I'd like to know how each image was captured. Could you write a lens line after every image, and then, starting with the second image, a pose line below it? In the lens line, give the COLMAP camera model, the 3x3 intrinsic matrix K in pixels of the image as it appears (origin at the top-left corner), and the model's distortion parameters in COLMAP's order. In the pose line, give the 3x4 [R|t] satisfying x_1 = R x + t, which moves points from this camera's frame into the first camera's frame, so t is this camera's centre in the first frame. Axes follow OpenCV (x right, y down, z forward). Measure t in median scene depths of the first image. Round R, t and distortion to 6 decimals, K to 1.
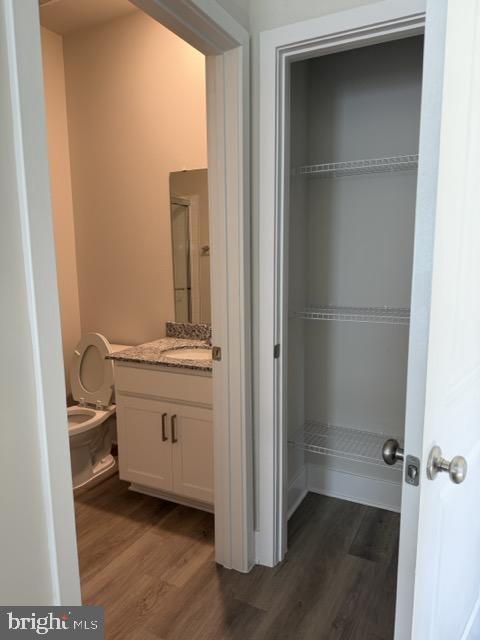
lens RADIAL K [[452.6, 0, 241.1], [0, 452.6, 318.3], [0, 0, 1]] dist [0.074505, -0.085782]
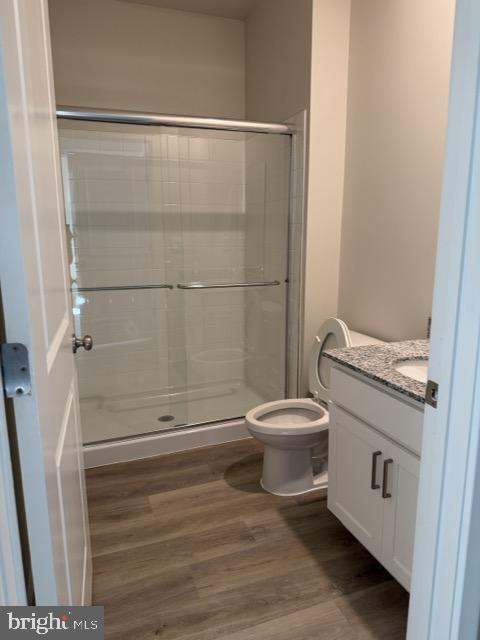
lens RADIAL K [[452.6, 0, 242.8], [0, 452.6, 319.5], [0, 0, 1]] dist [0.074505, -0.085782]
pose [[0.743568, 0.133693, -0.655158, 0.105938], [-0.088380, 0.990862, 0.101891, -0.041324], [0.662793, -0.017860, 0.748589, 0.339161]]
